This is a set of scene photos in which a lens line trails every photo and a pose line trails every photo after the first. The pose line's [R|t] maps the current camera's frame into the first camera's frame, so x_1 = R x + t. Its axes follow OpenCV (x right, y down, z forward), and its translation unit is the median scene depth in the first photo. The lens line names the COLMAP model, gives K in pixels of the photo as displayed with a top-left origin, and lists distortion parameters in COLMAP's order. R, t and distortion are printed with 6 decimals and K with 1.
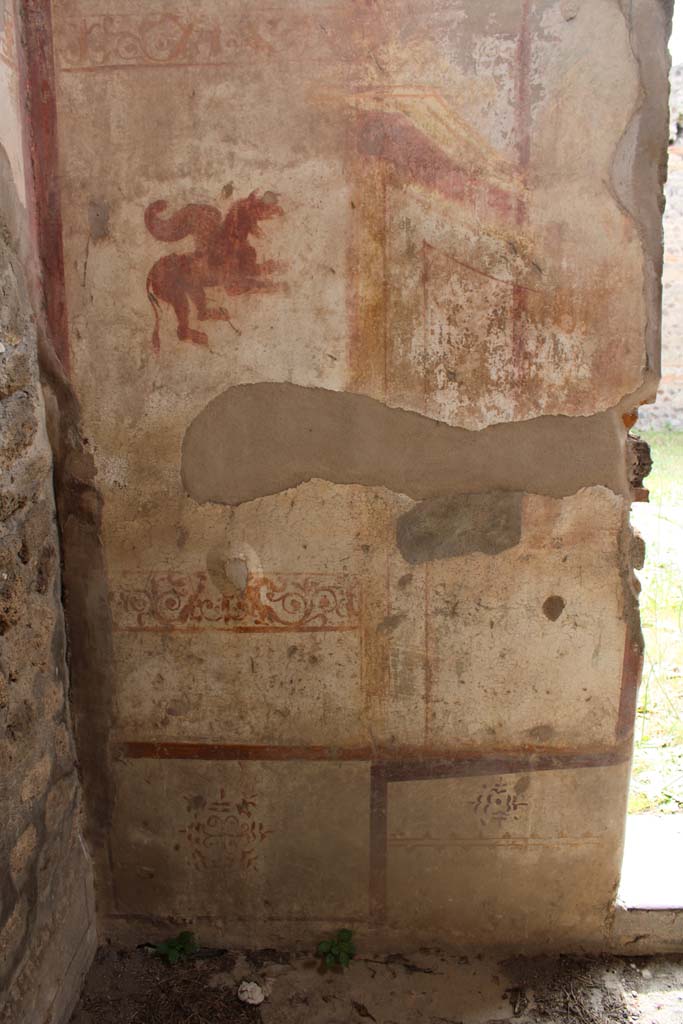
lens RADIAL K [[842.1, 0, 339.4], [0, 842.1, 515.5], [0, 0, 1]] dist [-0.170433, 0.140638]
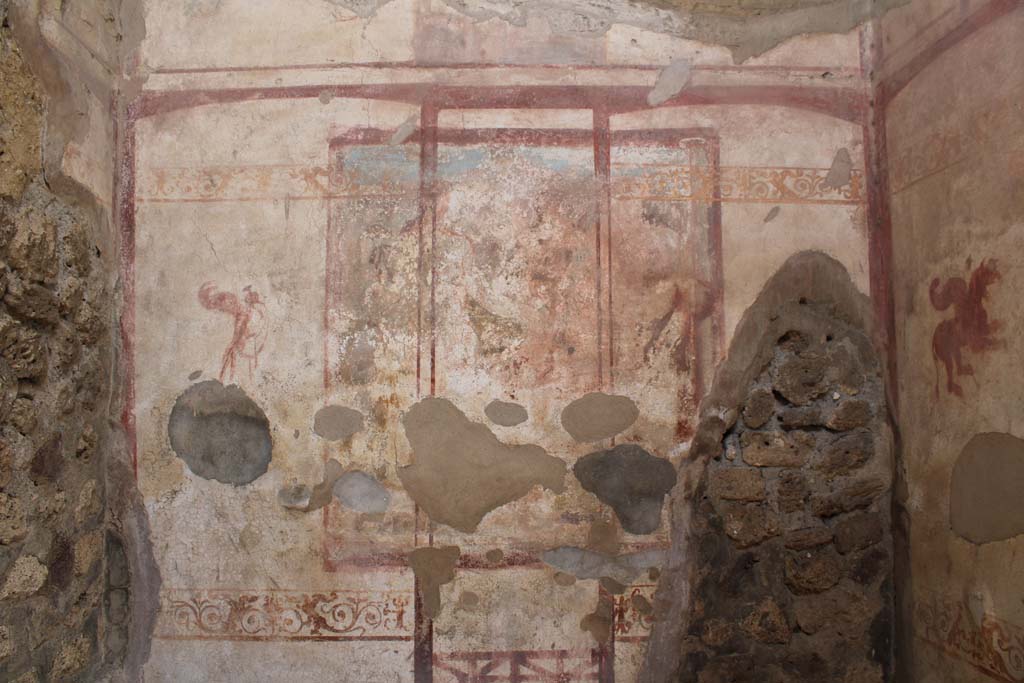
lens RADIAL K [[842.1, 0, 508.2], [0, 842.1, 341.3], [0, 0, 1]] dist [-0.170433, 0.140638]
pose [[0.072565, -0.059566, -0.995583, 0.918964], [-0.209303, 0.975078, -0.073595, -0.068025], [0.975155, 0.213719, 0.058290, 0.317423]]
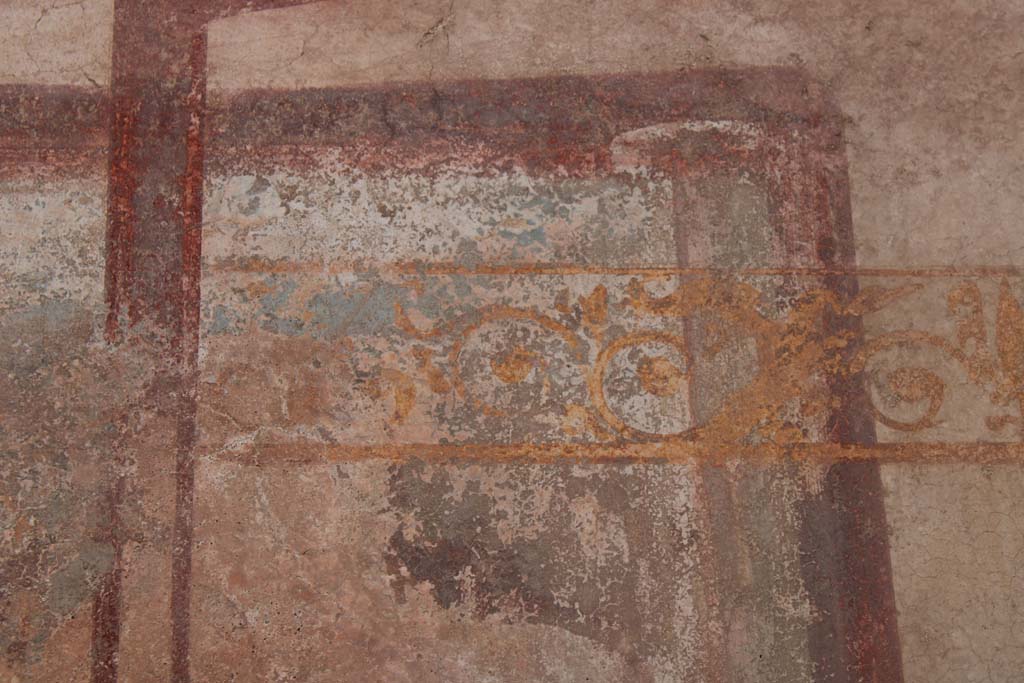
lens RADIAL K [[2409.1, 0, 515.8], [0, 2409.1, 340.8], [0, 0, 1]] dist [0.089241, 0.000000]
pose [[0.096150, -0.451427, -0.887112, 0.201045], [-0.179600, 0.868745, -0.461547, -0.172404], [0.979030, 0.203704, 0.002453, 0.578953]]
